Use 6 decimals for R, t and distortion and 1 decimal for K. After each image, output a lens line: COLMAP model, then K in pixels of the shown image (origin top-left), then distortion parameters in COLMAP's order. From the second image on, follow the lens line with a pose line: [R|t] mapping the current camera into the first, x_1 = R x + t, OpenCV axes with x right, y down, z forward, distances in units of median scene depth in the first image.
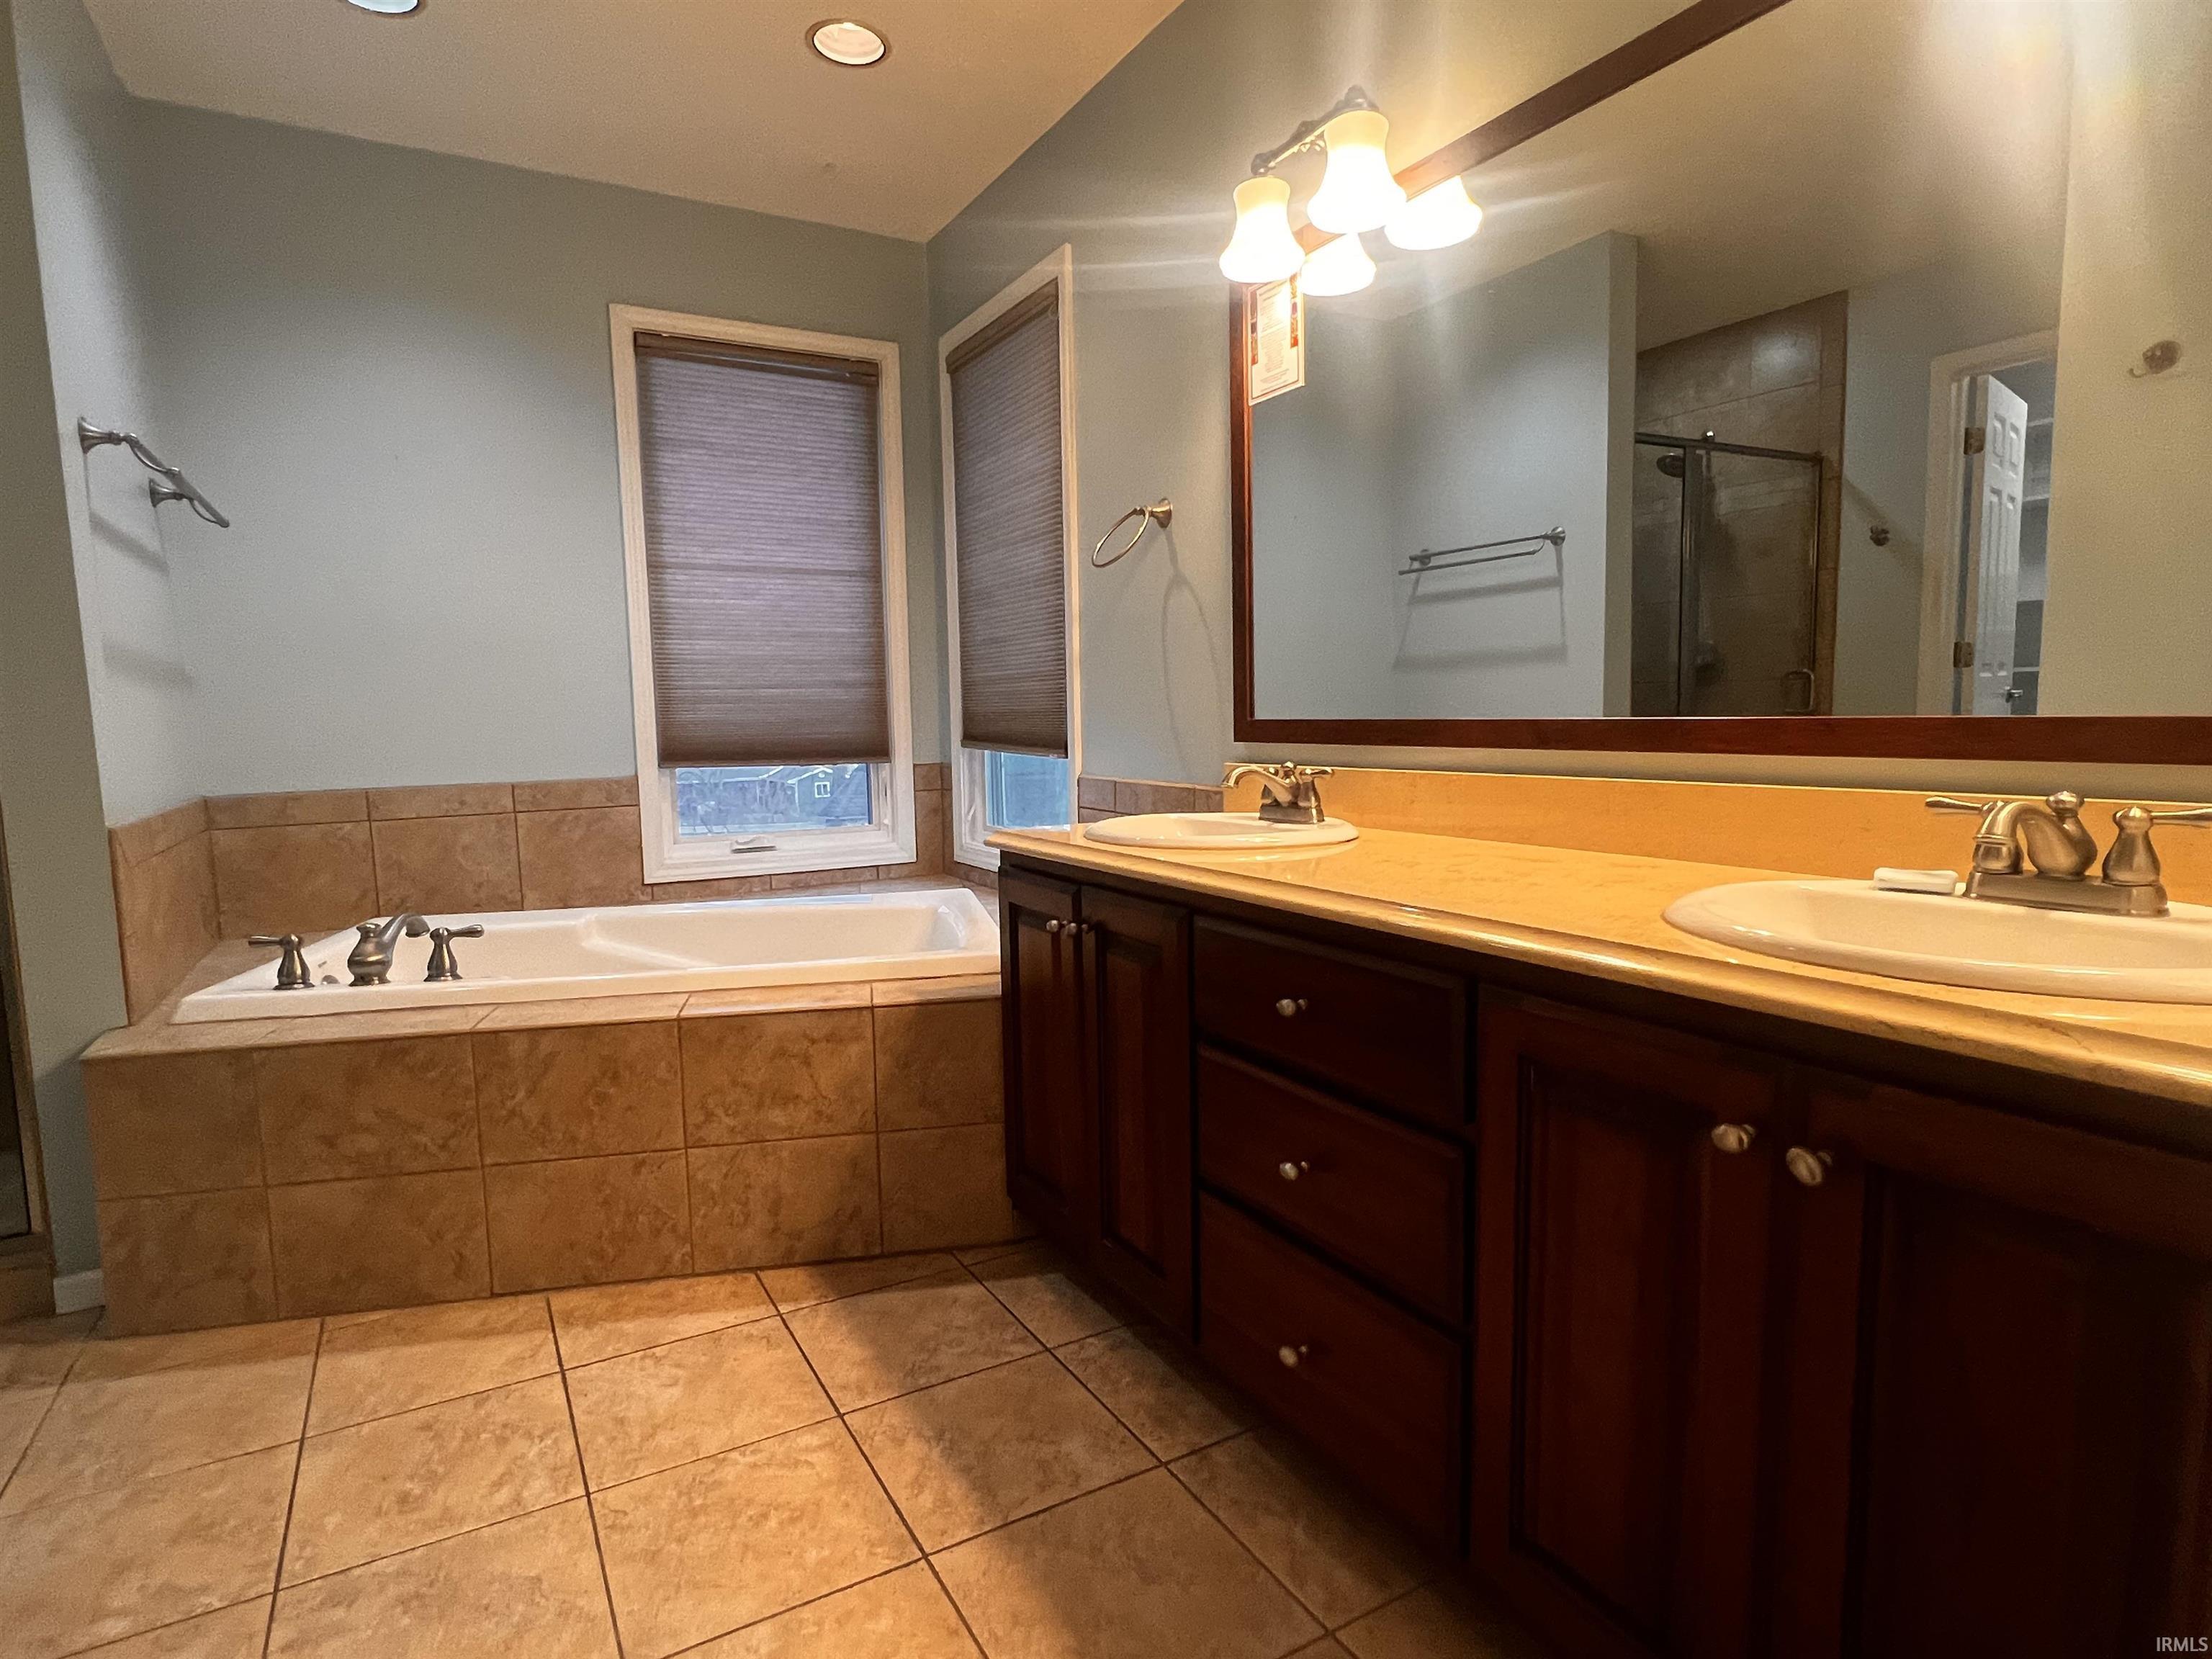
lens RADIAL K [[1184.0, 0, 1108.8], [0, 1184.0, 836.4], [0, 0, 1]] dist [-0.000469, -0.000554]
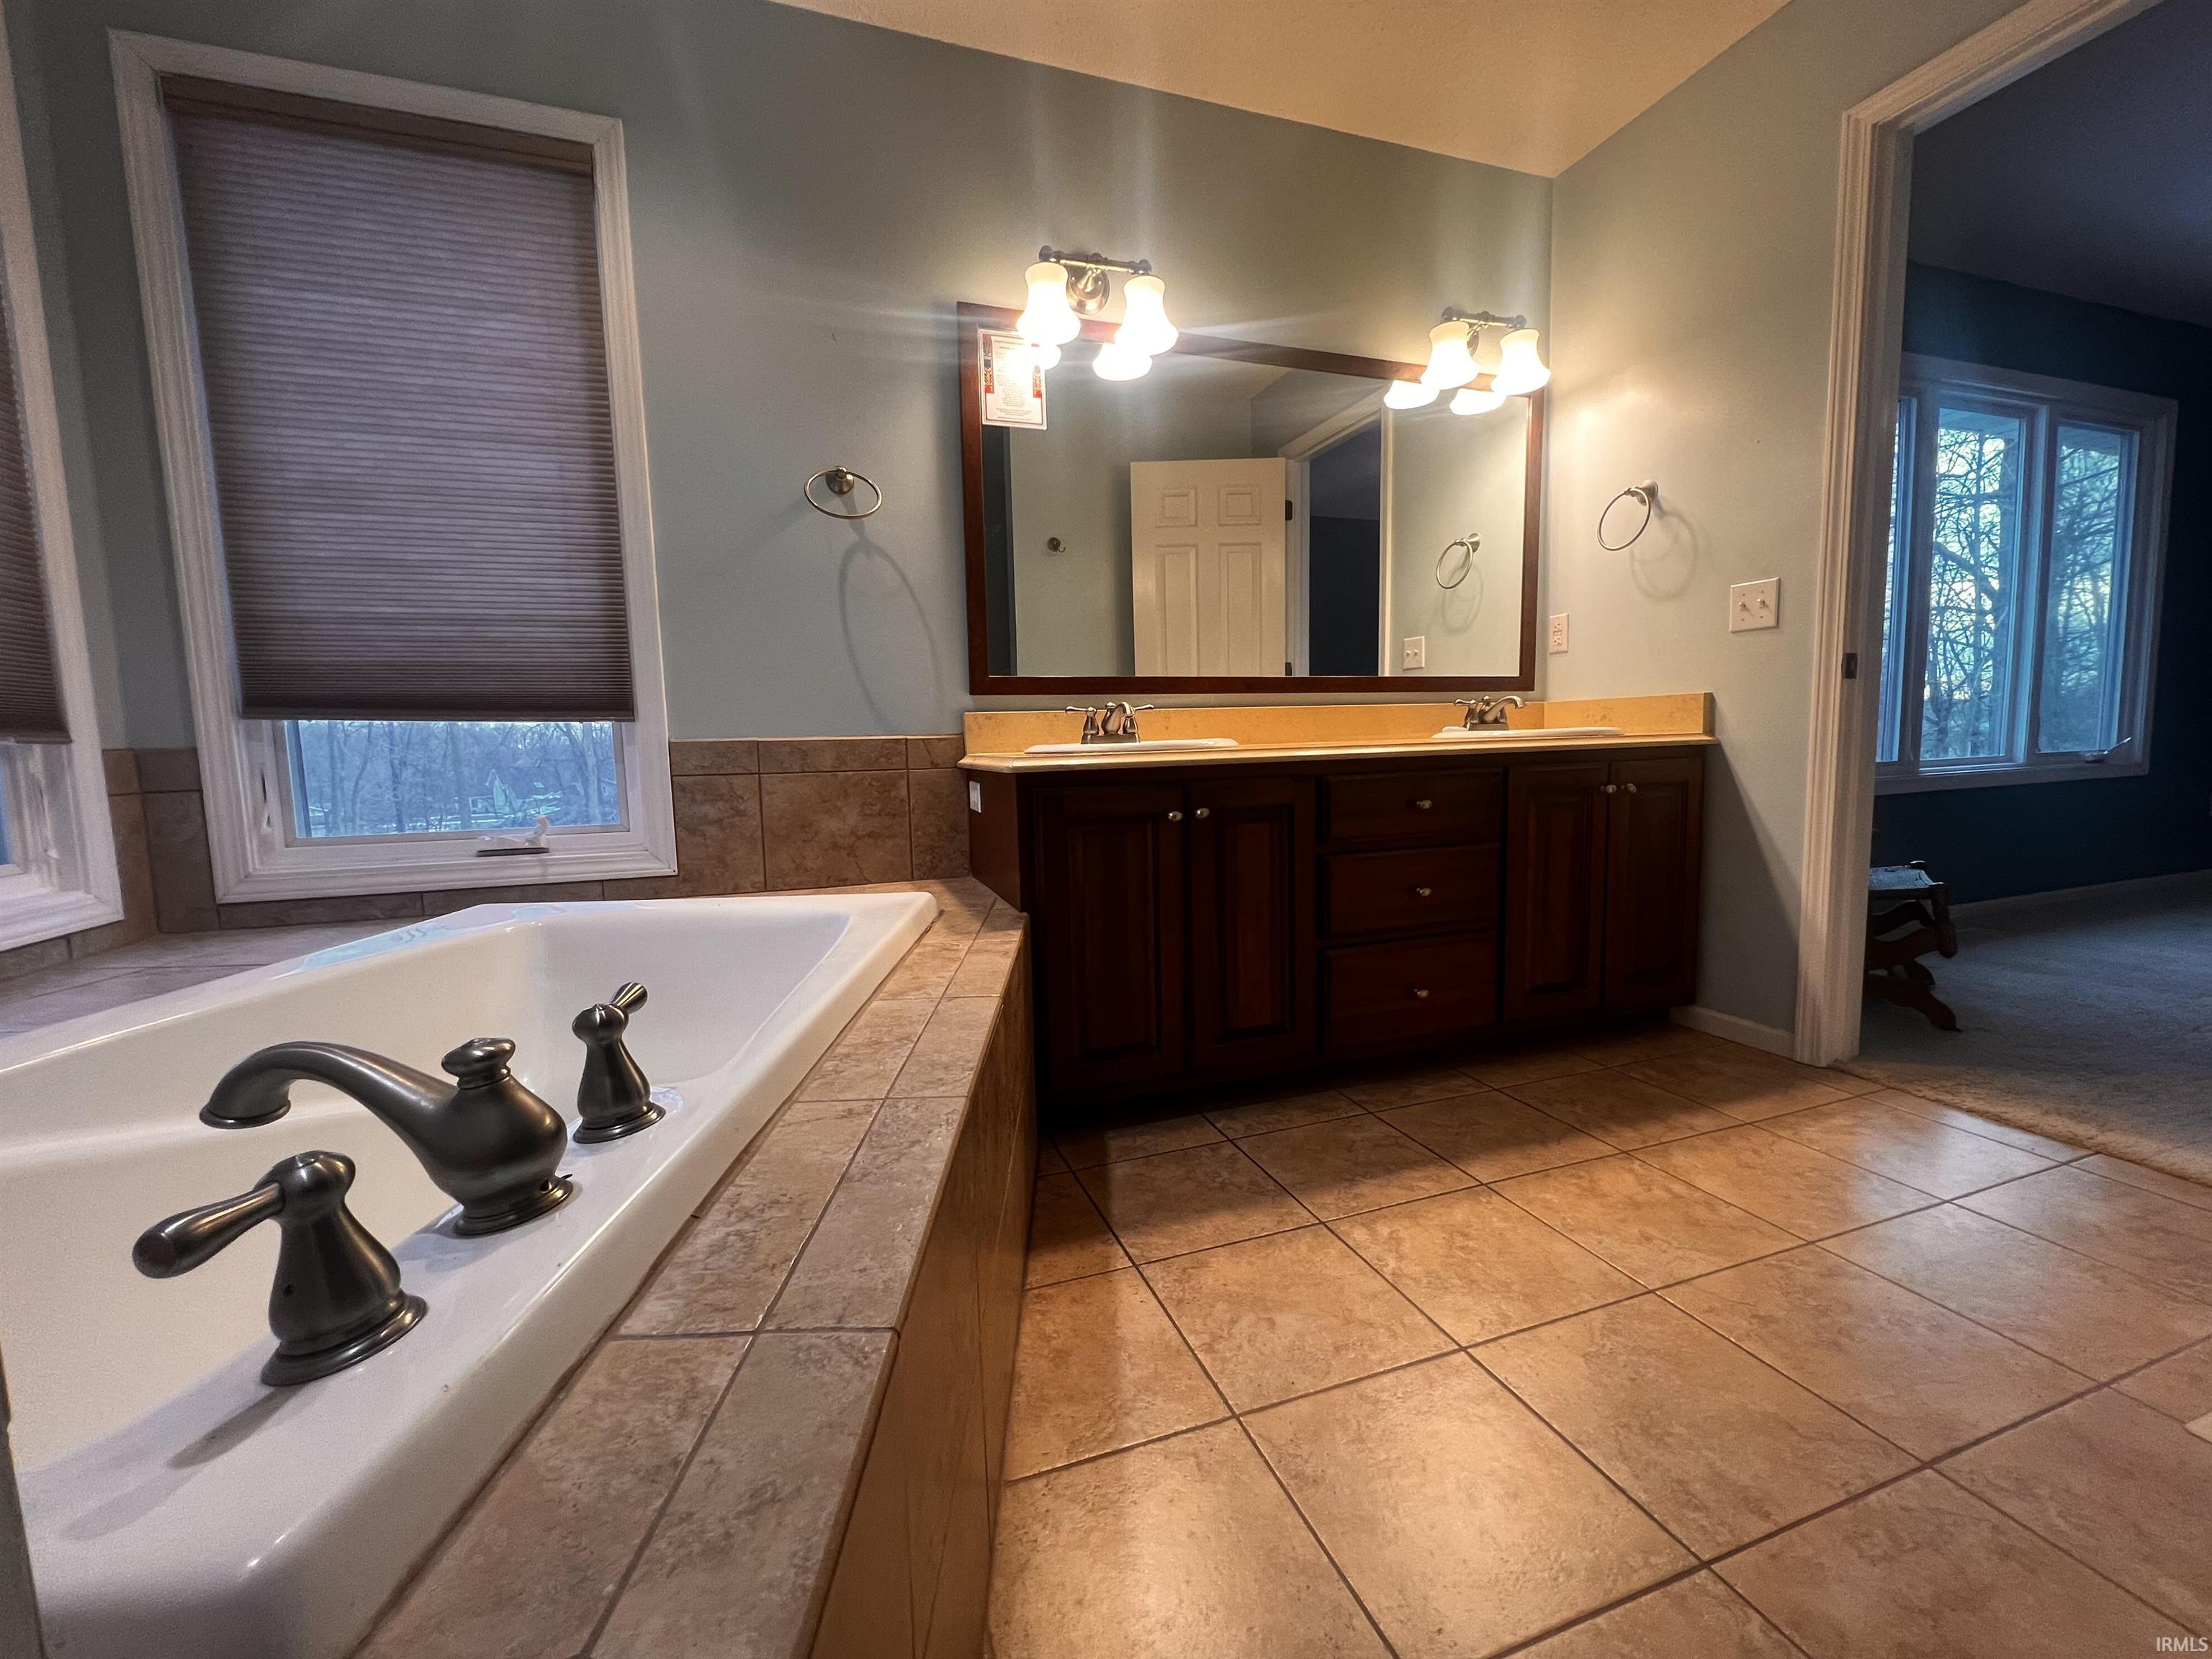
lens RADIAL K [[895.0, 0, 1105.6], [0, 895.0, 823.0], [0, 0, 1]] dist [-0.001138, -0.000124]
pose [[0.183189, -0.079140, 0.979887, -0.892871], [0.123757, 0.990681, 0.056876, 0.017773], [-0.975257, 0.110849, 0.191276, 0.808996]]
